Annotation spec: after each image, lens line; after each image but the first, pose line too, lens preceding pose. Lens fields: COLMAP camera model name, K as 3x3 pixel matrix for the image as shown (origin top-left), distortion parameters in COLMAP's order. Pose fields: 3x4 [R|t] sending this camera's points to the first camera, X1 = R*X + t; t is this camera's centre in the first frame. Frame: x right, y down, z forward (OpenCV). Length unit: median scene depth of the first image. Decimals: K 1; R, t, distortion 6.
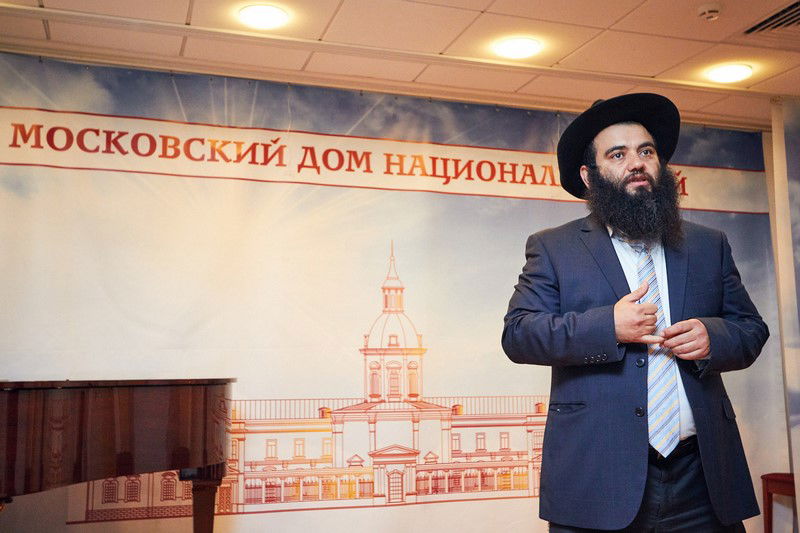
lens RADIAL K [[874.1, 0, 398.1], [0, 874.1, 248.0], [0, 0, 1]] dist [0.003357, 0.016495]
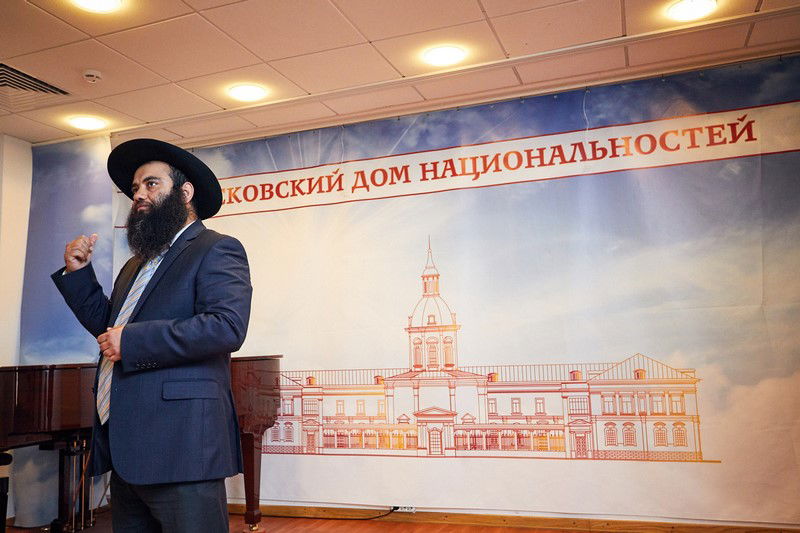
lens RADIAL K [[718.8, 0, 362.7], [0, 718.8, 257.9], [0, 0, 1]] dist [0.001359, 0.000354]
pose [[0.768105, -0.103738, -0.631865, 0.551897], [0.122851, 0.992332, -0.013580, 0.023989], [0.628428, -0.067194, 0.774960, 0.186877]]
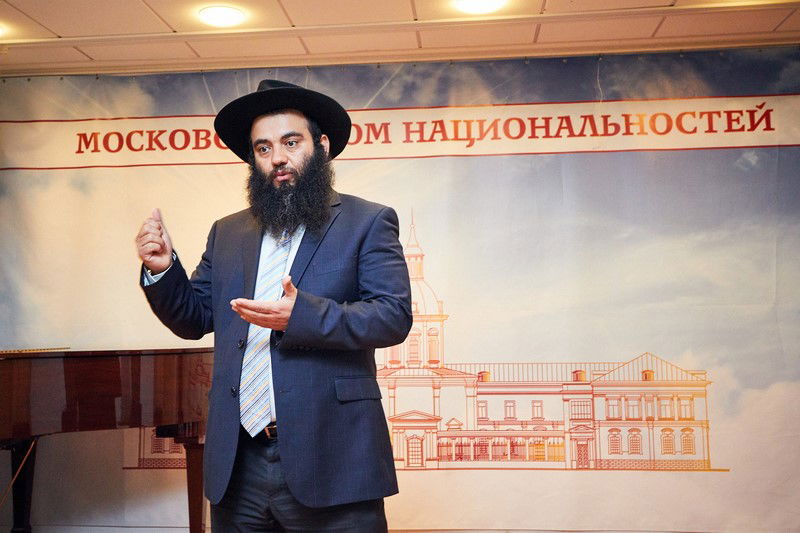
lens RADIAL K [[814.4, 0, 363.8], [0, 814.4, 245.7], [0, 0, 1]] dist [0.002811, 0.015746]
pose [[0.913259, -0.051201, -0.404148, 0.326652], [0.064460, 0.997734, 0.019258, 0.012986], [0.402246, -0.043639, 0.914491, 0.121223]]
